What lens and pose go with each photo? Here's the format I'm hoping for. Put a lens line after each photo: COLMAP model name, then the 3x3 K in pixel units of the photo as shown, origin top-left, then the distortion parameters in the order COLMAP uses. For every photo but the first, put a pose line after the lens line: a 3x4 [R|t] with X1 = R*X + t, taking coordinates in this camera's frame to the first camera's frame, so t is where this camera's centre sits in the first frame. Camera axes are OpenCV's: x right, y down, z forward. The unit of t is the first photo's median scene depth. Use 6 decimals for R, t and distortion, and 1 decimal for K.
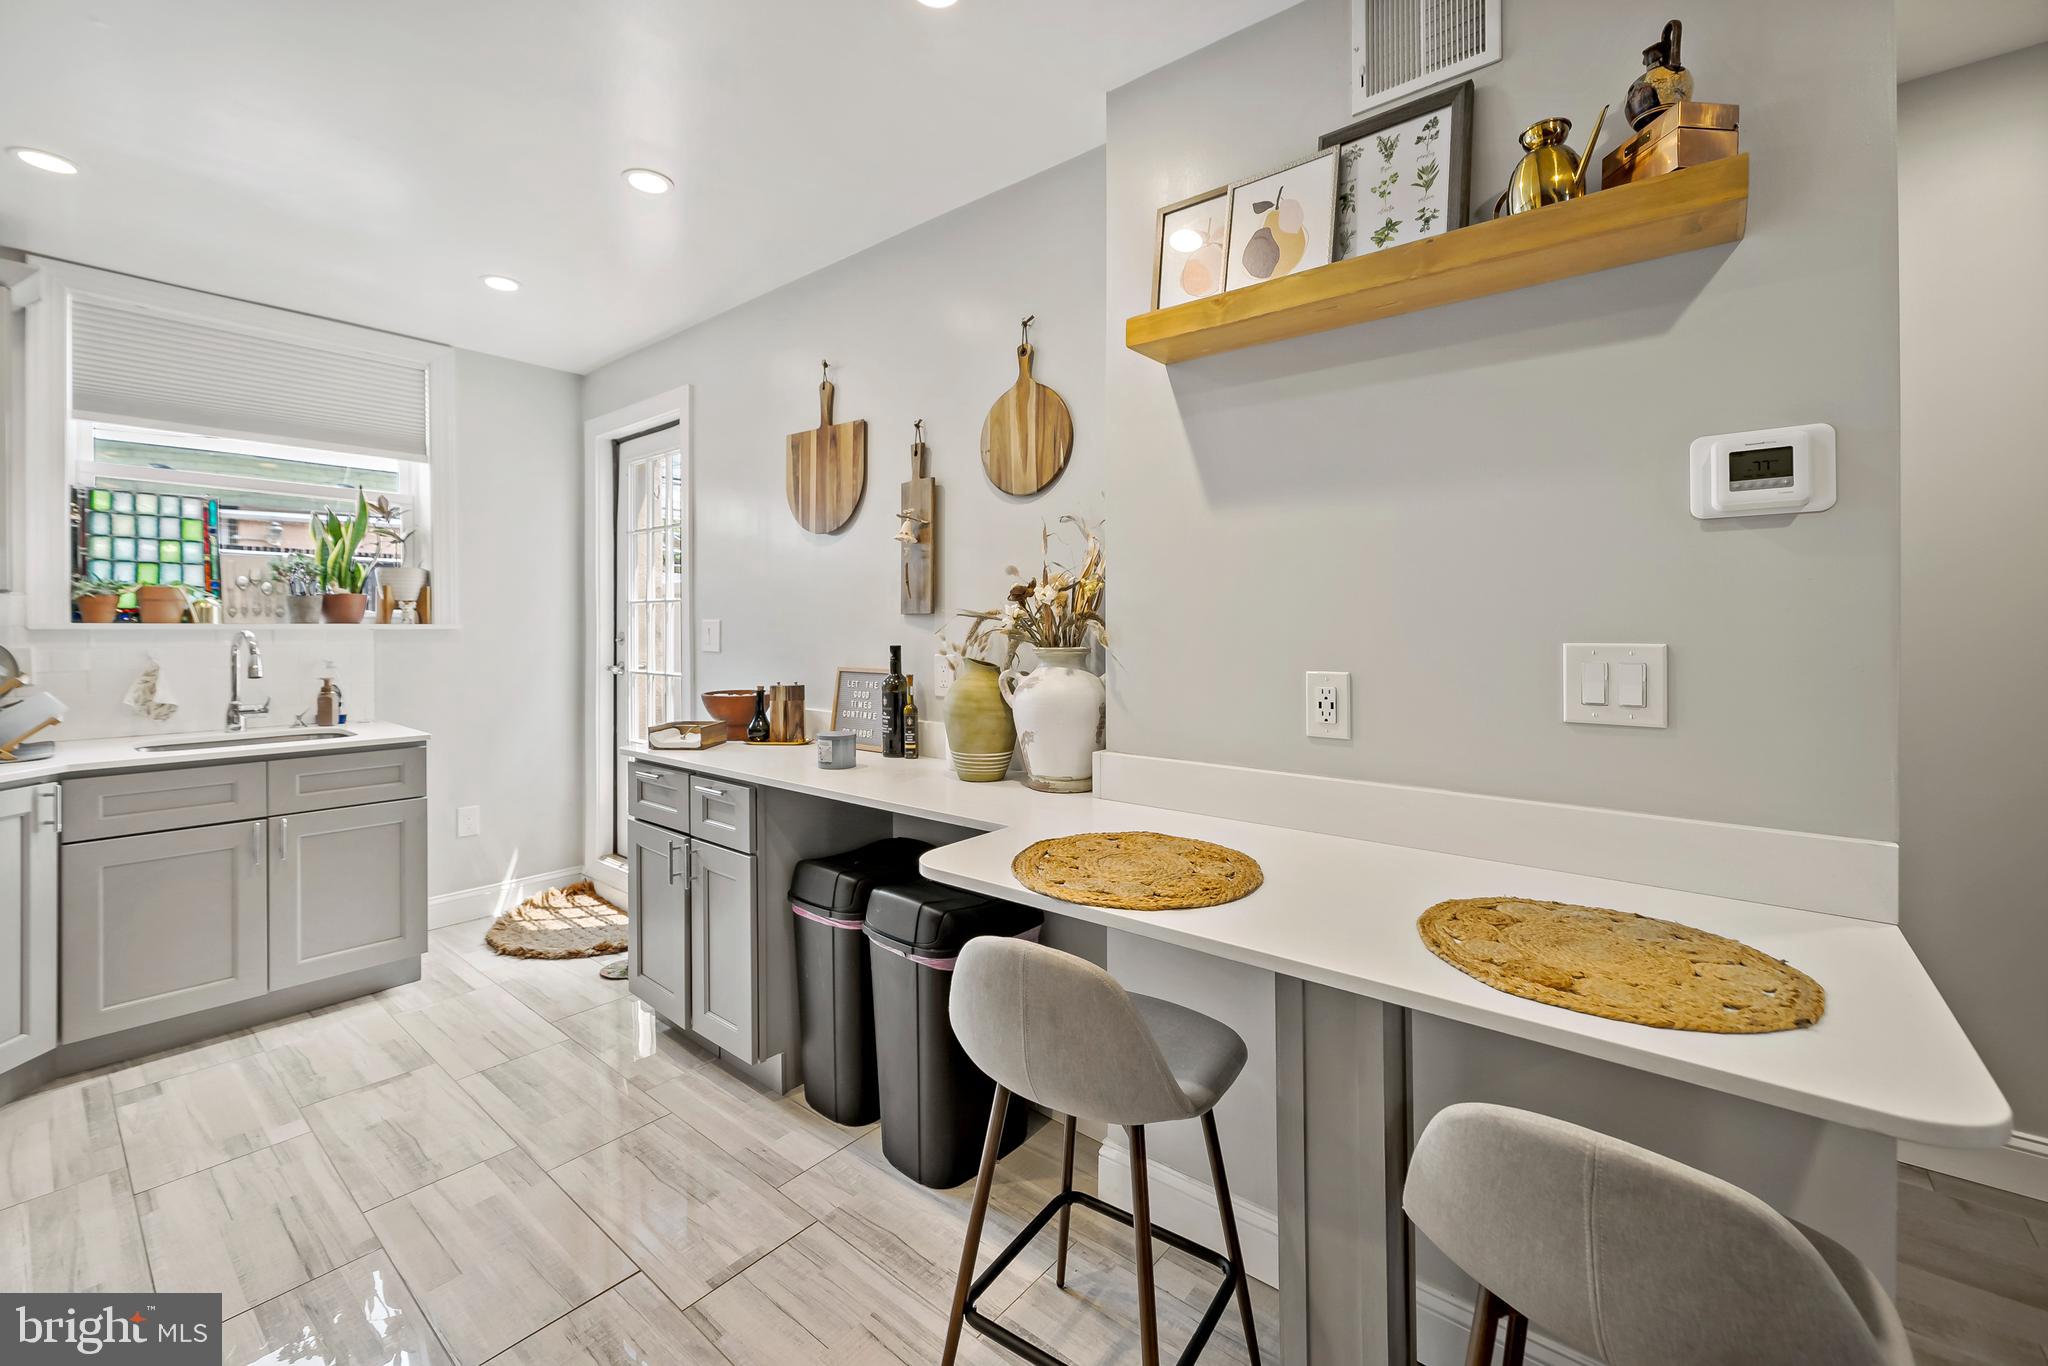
lens RADIAL K [[820.5, 0, 1023.9], [0, 820.5, 630.9], [0, 0, 1]] dist [0.001348, -0.000410]
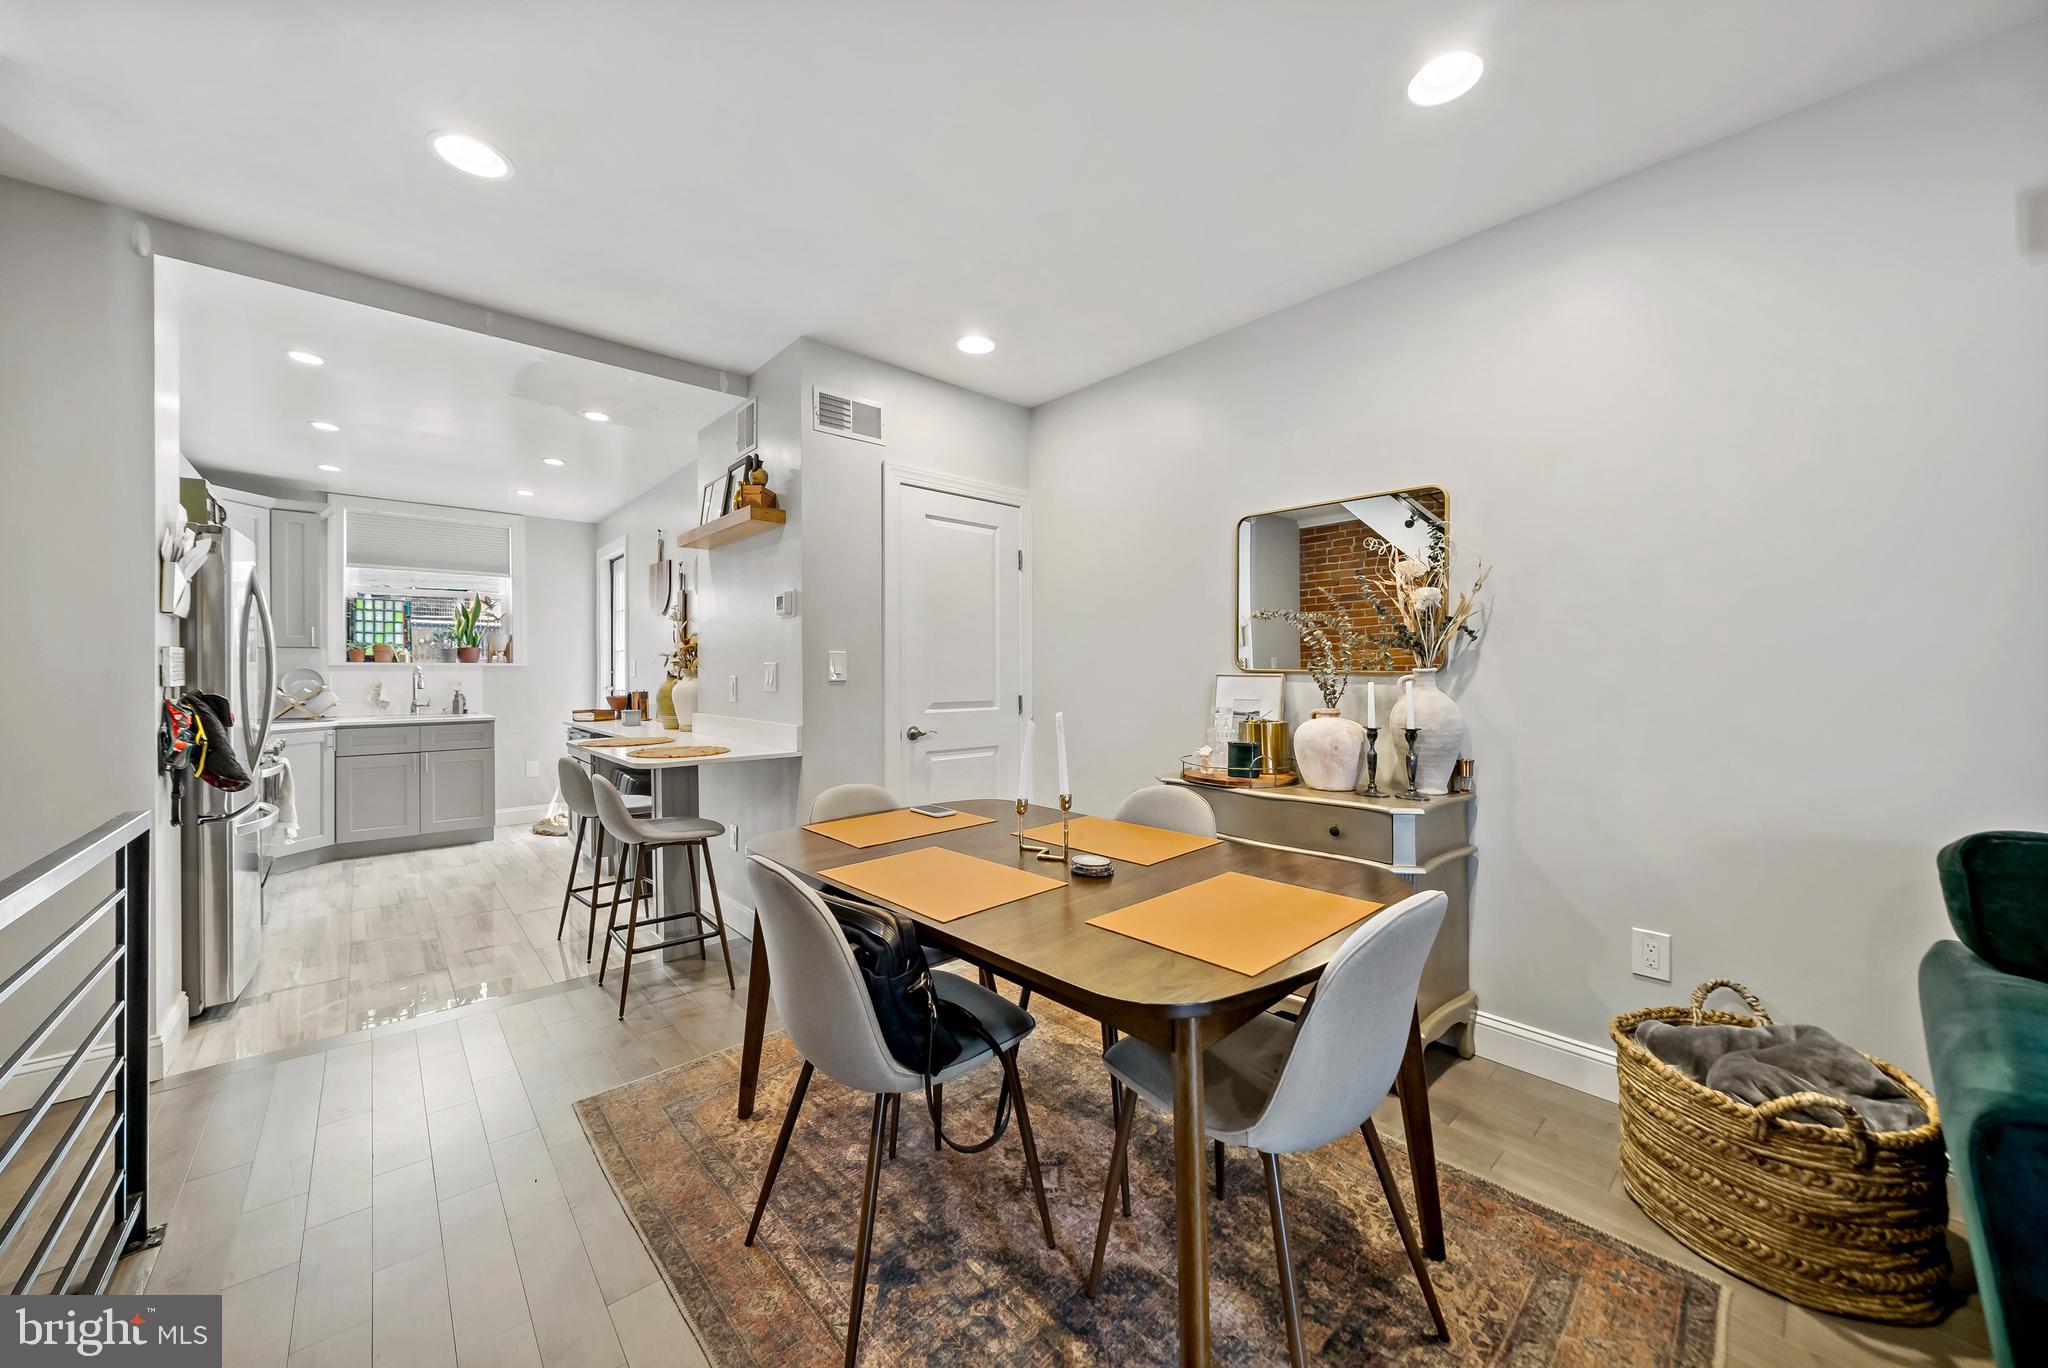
lens RADIAL K [[740.6, 0, 1025.7], [0, 740.6, 675.5], [0, 0, 1]] dist [-0.011255, 0.000080]
pose [[0.987944, -0.002069, -0.154796, 0.840548], [0.002278, 0.999997, 0.001173, 0.024827], [0.154793, -0.001512, 0.987946, -0.583021]]
